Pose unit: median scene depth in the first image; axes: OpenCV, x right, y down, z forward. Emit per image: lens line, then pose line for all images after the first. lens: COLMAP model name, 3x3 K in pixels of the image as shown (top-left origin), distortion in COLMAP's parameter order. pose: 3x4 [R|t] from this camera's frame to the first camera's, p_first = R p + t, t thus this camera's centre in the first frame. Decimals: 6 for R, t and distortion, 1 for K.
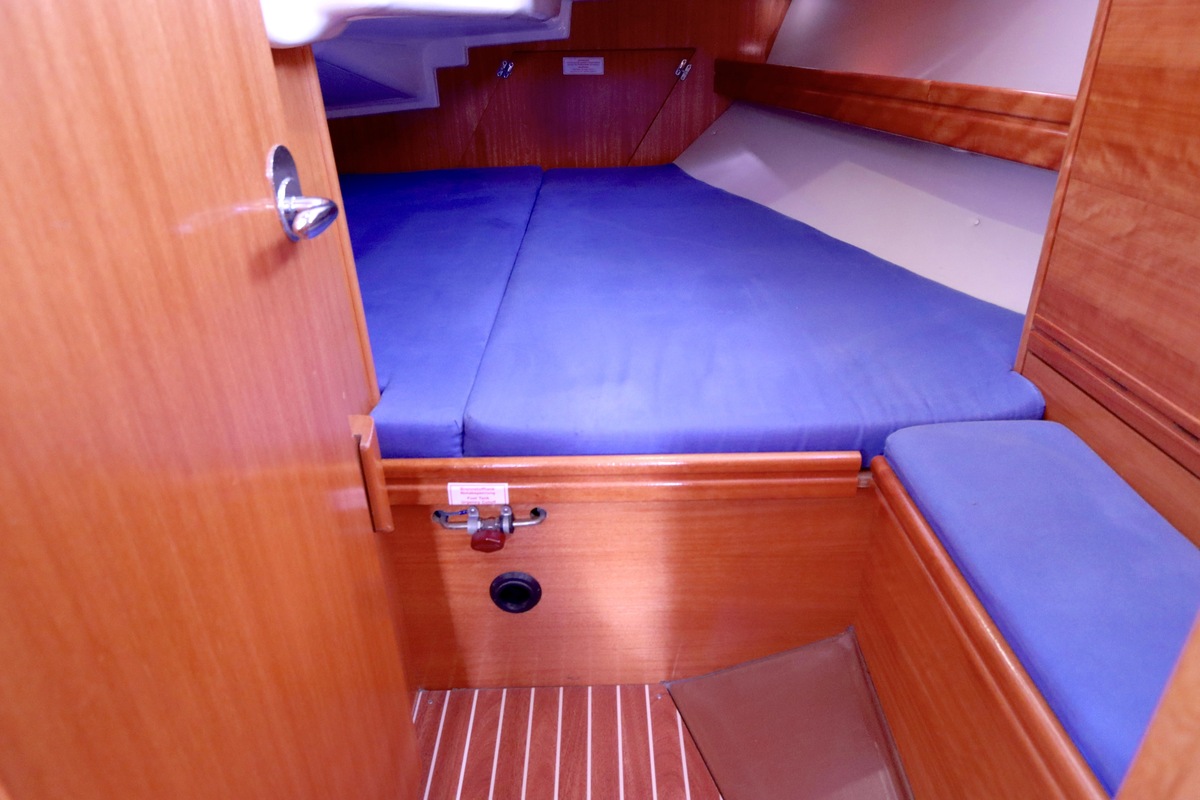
lens RADIAL K [[711.8, 0, 593.3], [0, 711.8, 402.4], [0, 0, 1]] dist [-0.017099, 0.007231]
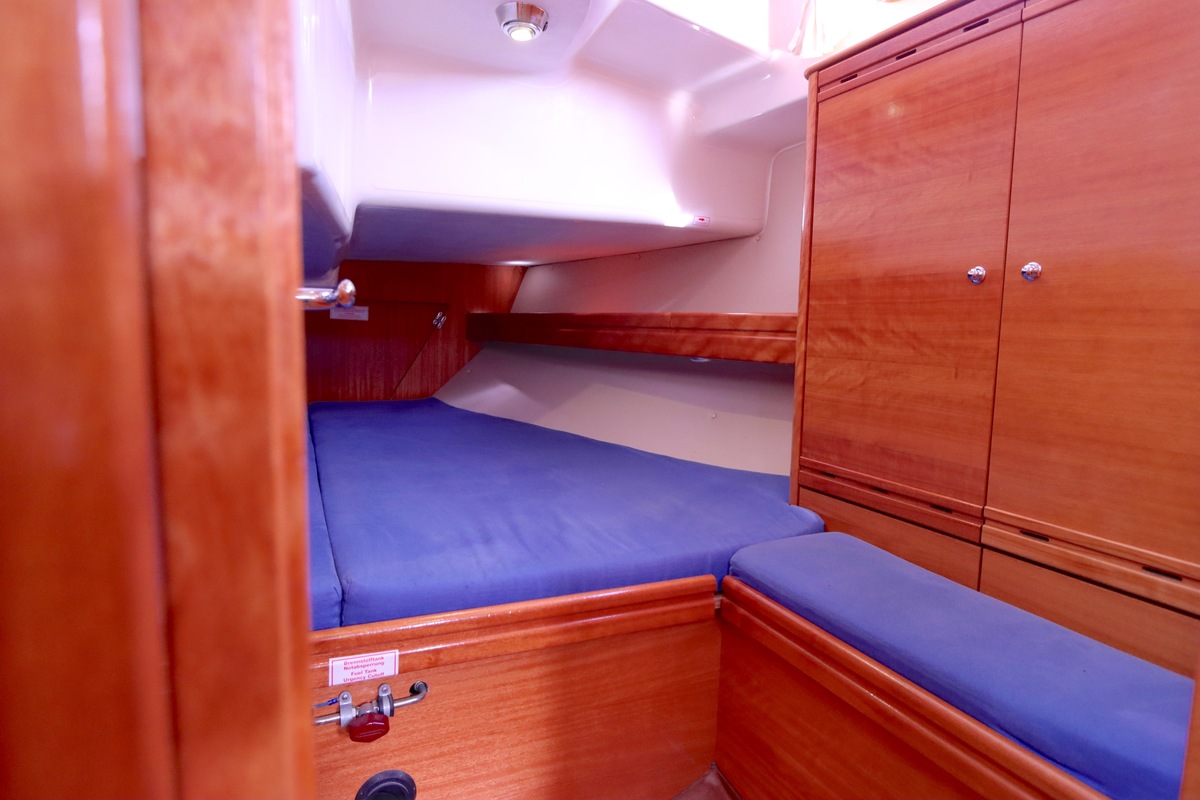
lens RADIAL K [[668.8, 0, 569.1], [0, 668.8, 420.1], [0, 0, 1]] dist [-0.017758, 0.006298]
pose [[0.915049, -0.001863, 0.403339, -0.264149], [0.141176, 0.938214, -0.315950, 0.138214], [-0.377830, 0.346051, 0.858774, 0.064036]]
